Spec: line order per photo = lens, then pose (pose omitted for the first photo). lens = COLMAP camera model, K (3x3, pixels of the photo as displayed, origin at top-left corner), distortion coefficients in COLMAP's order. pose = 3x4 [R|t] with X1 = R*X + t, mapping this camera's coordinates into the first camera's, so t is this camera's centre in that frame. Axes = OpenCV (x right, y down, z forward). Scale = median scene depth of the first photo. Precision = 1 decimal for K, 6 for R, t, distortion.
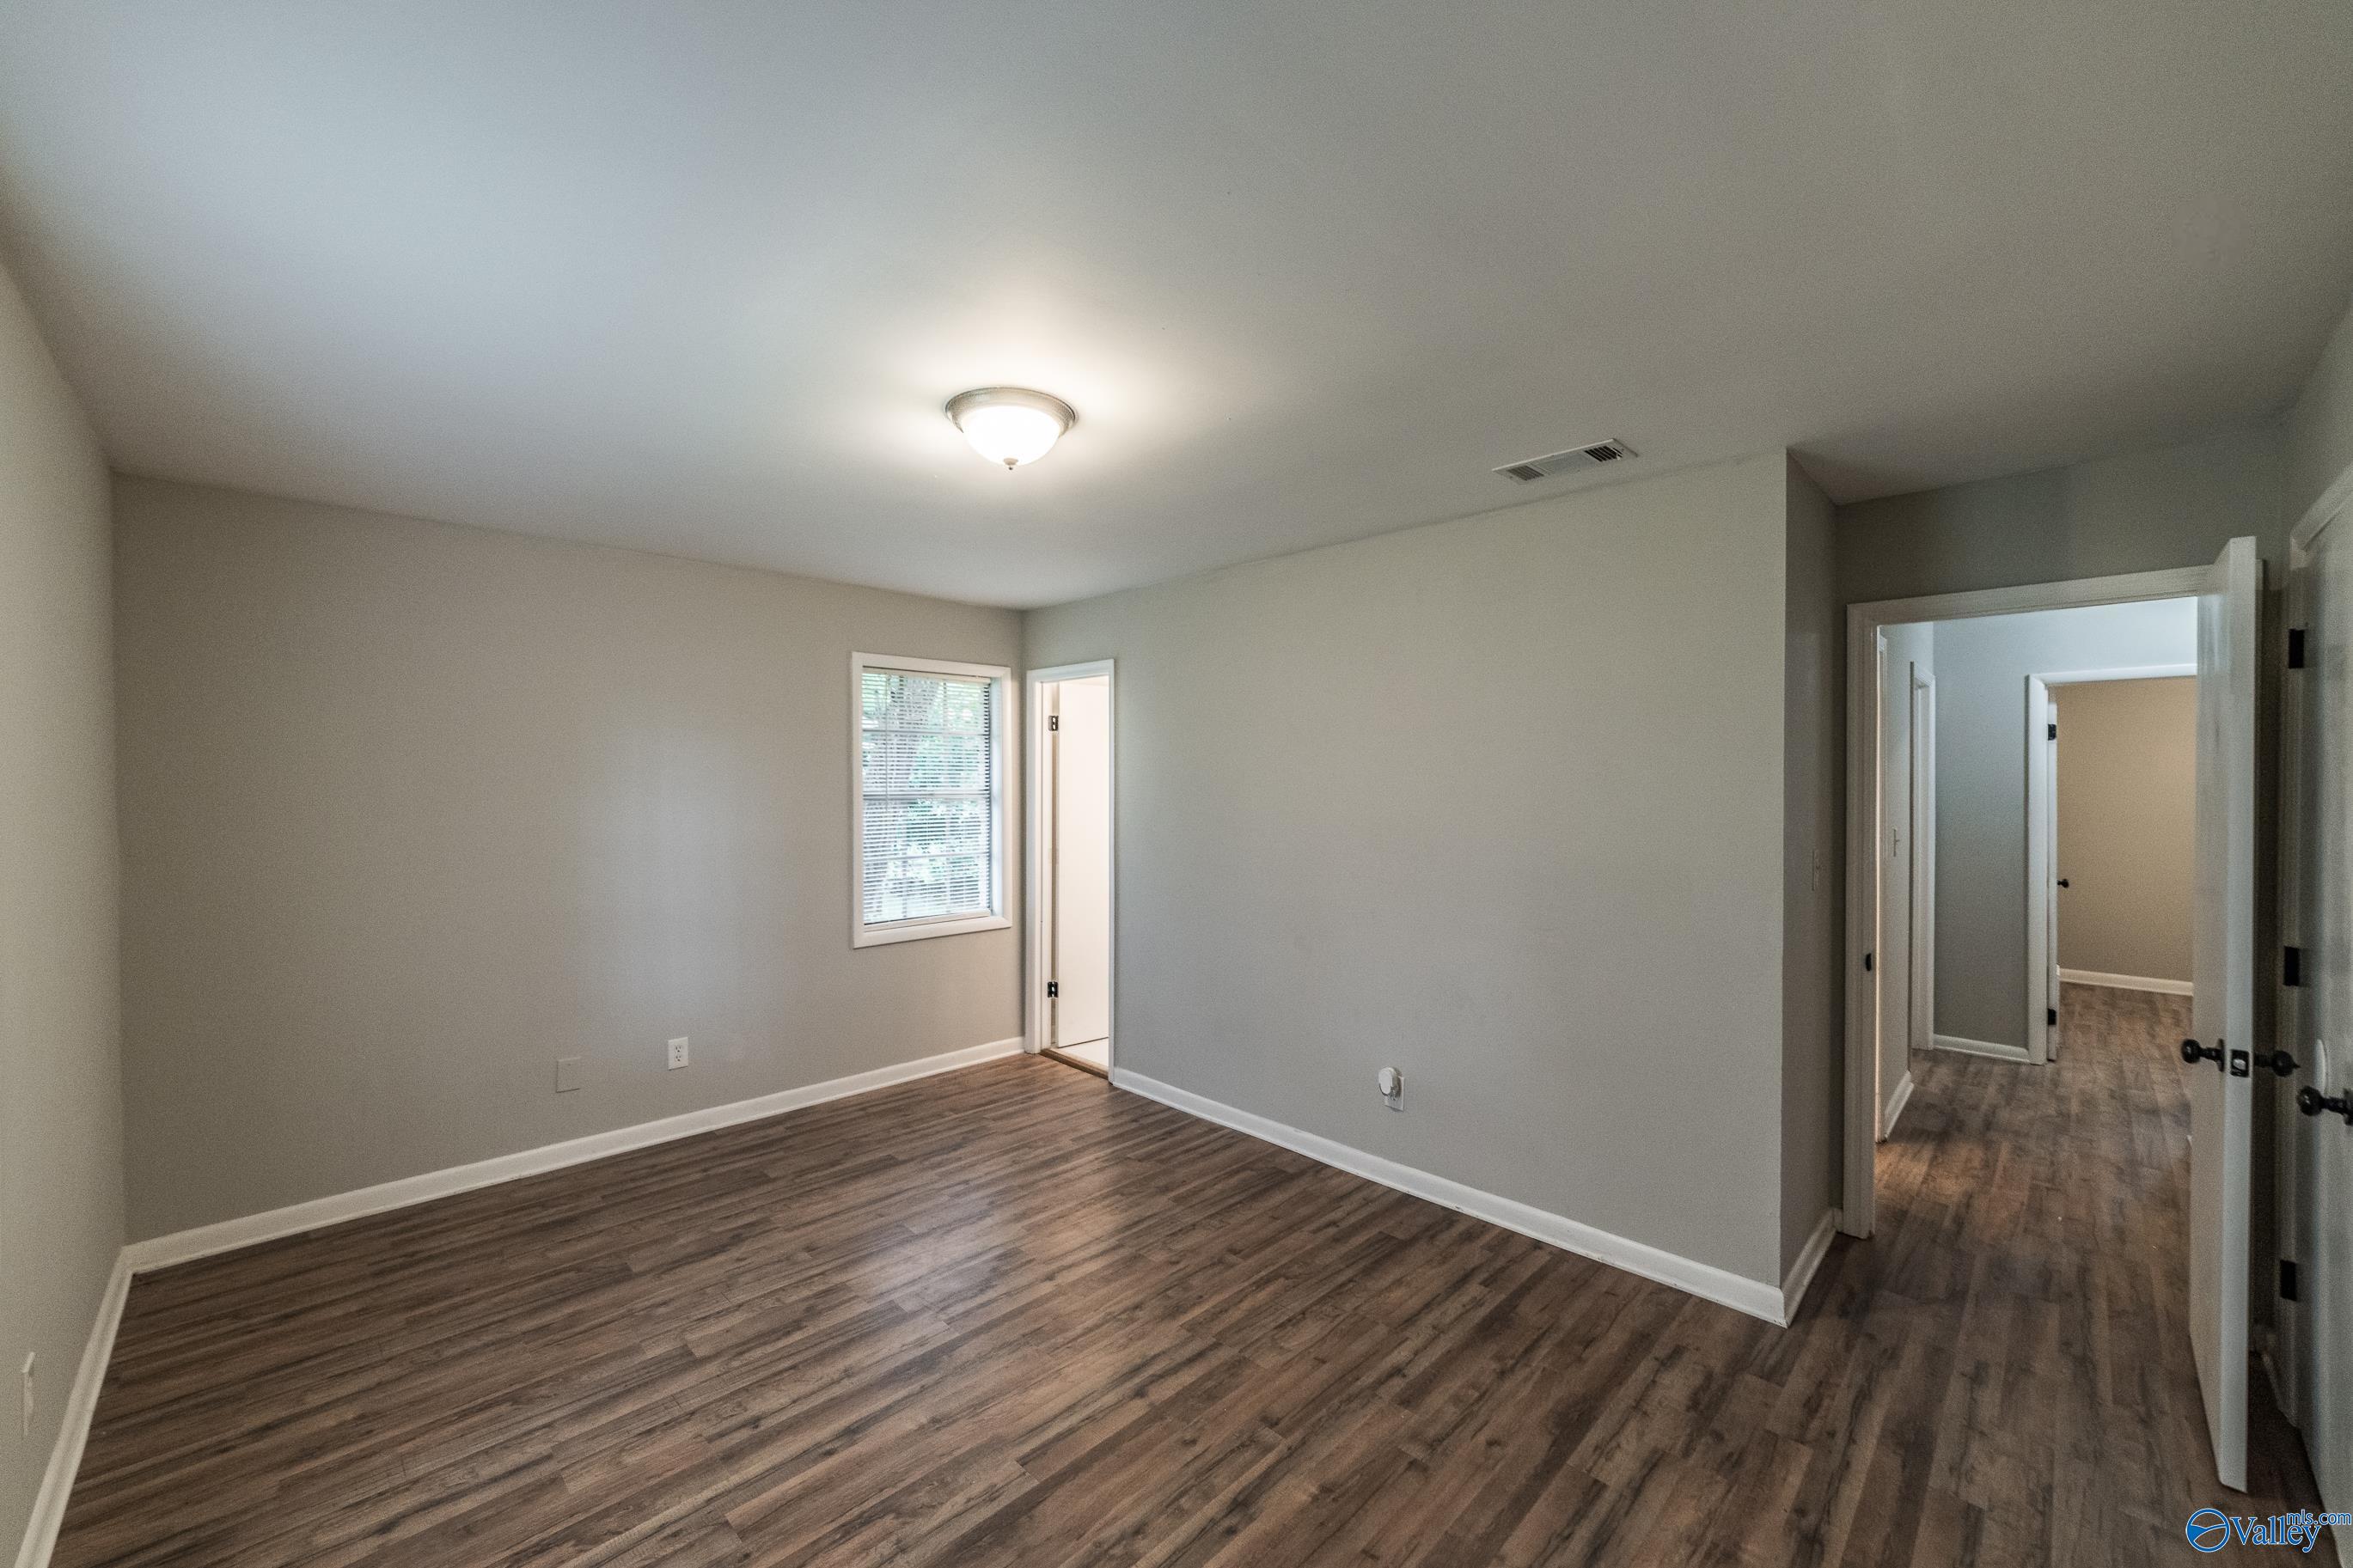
lens RADIAL K [[926.2, 0, 1176.5], [0, 926.2, 784.0], [0, 0, 1]] dist [-0.018664, 0.007251]
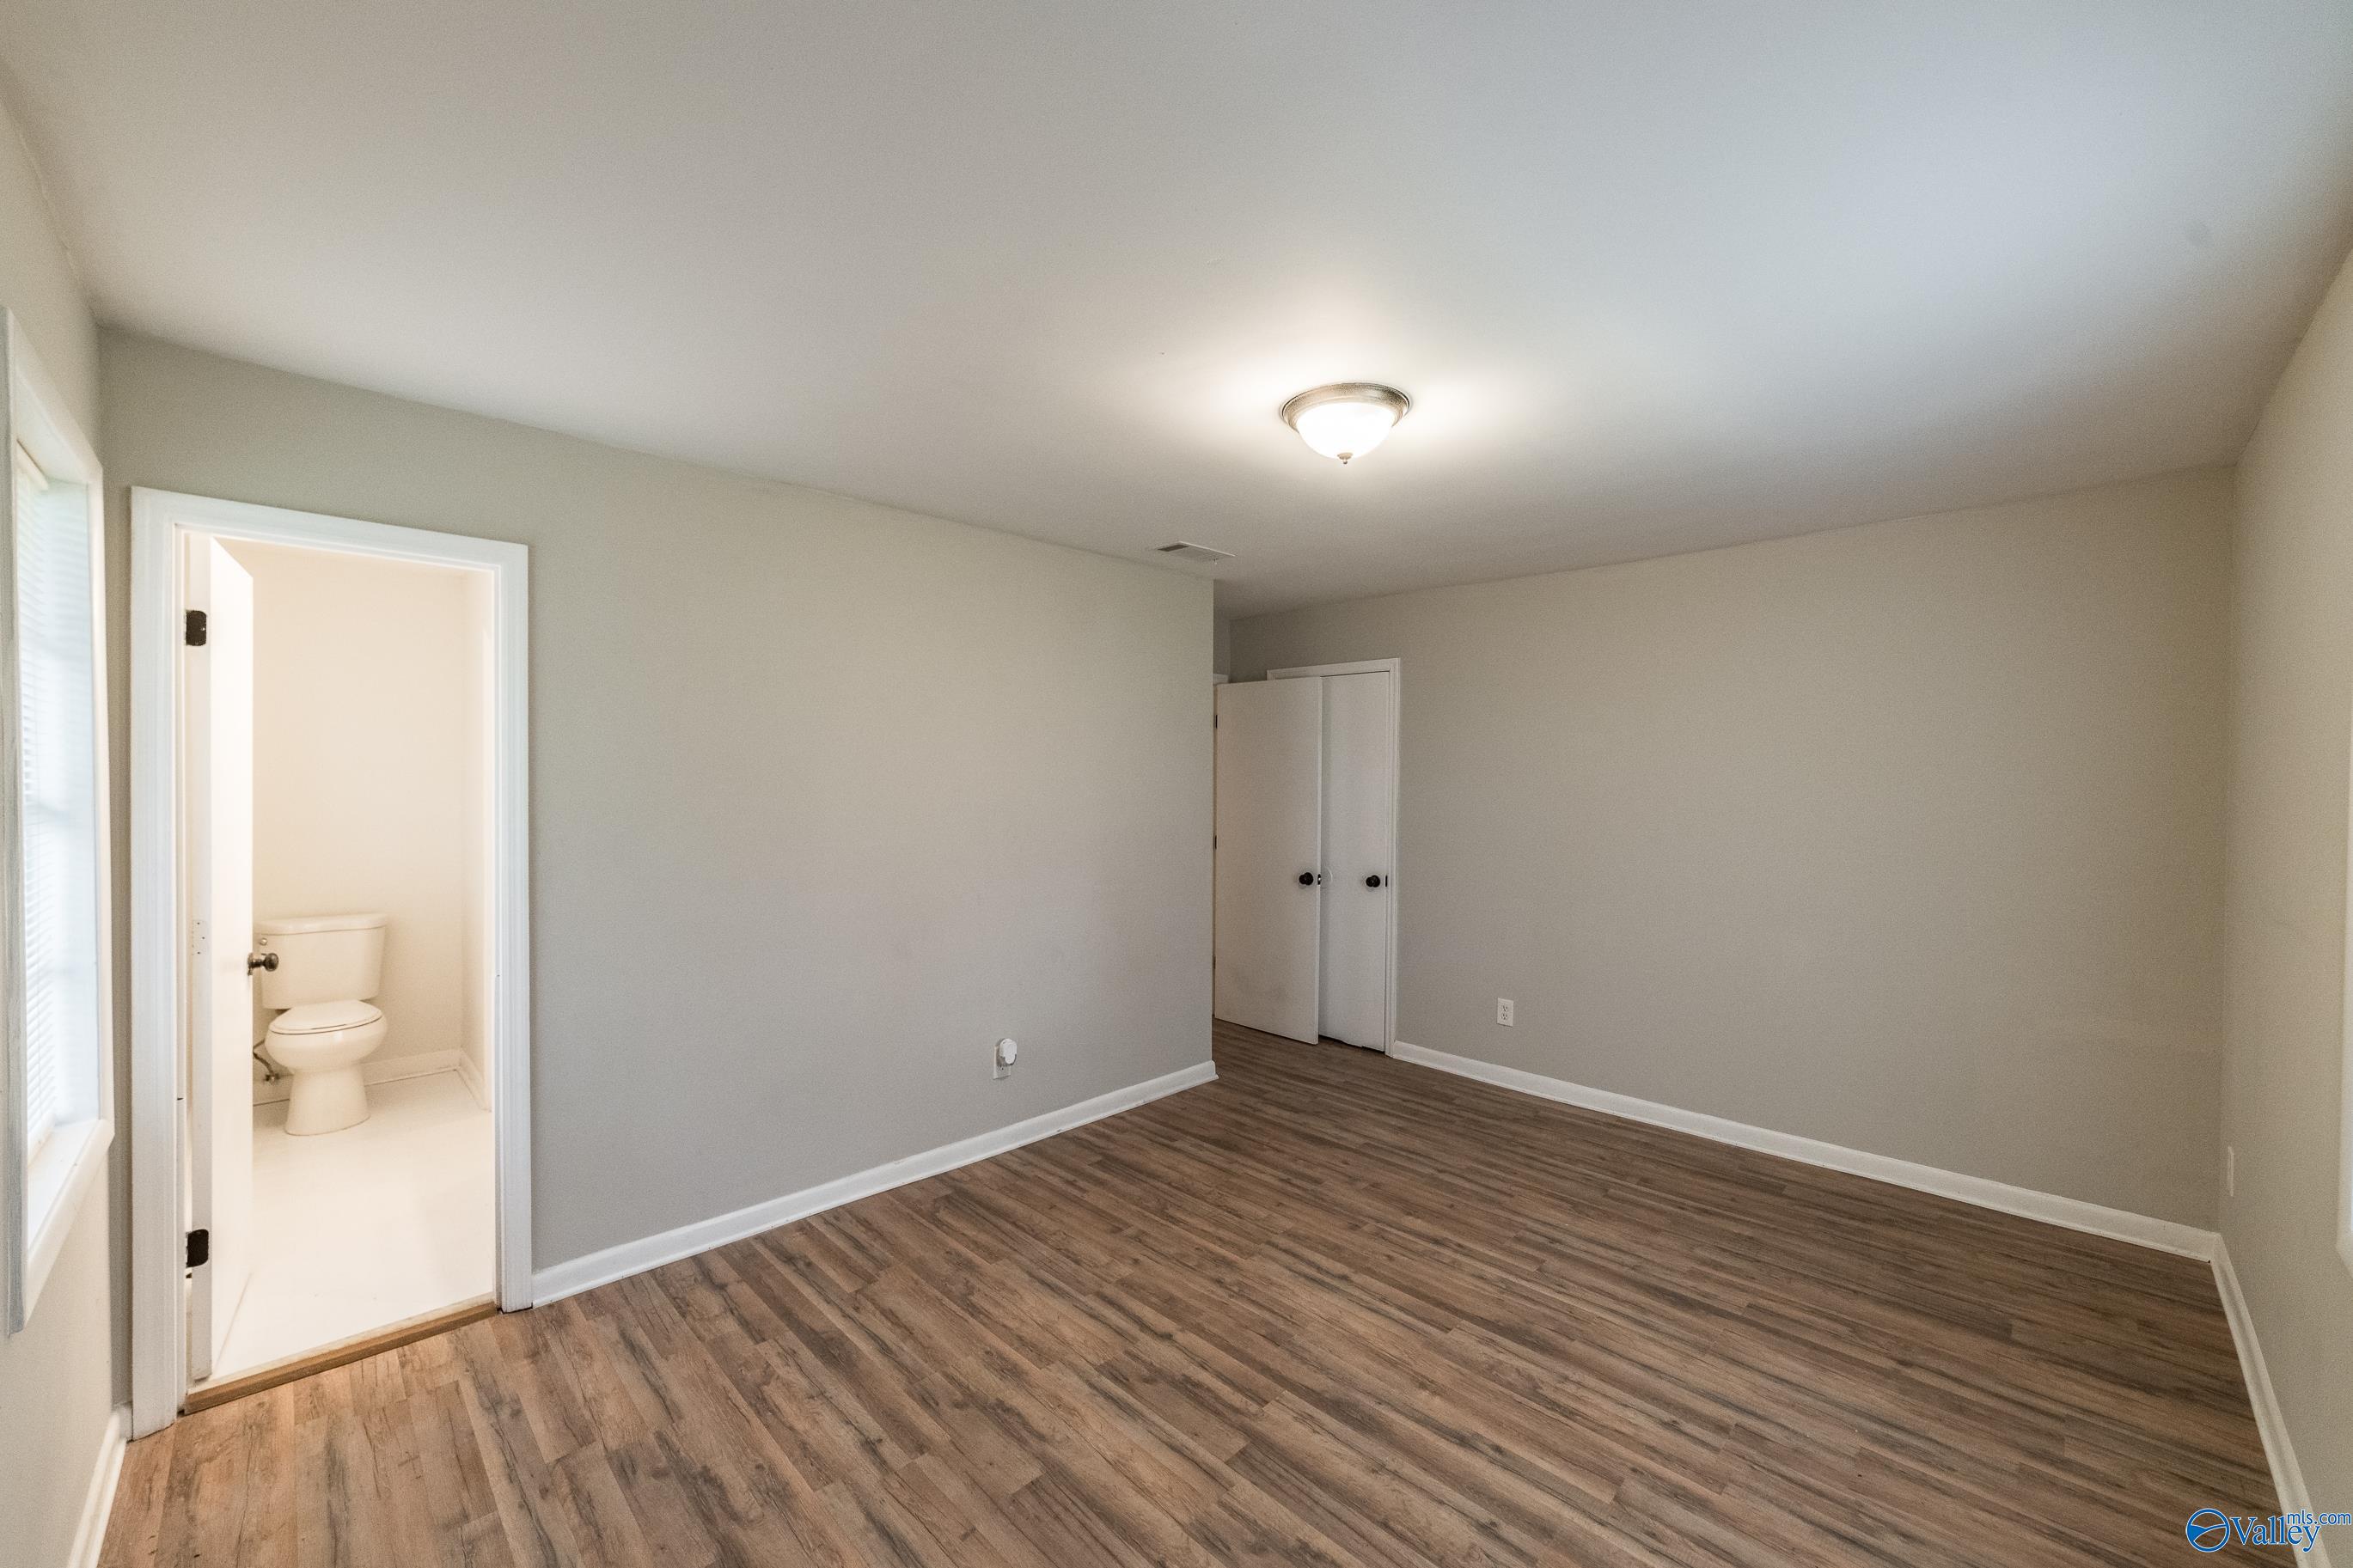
lens RADIAL K [[926.2, 0, 1176.5], [0, 926.2, 784.0], [0, 0, 1]] dist [-0.018664, 0.007251]
pose [[-0.014949, -0.011401, 0.999823, -1.127203], [-0.002584, 0.999932, 0.011364, 0.011046], [-0.999885, -0.002414, -0.014978, 1.142464]]
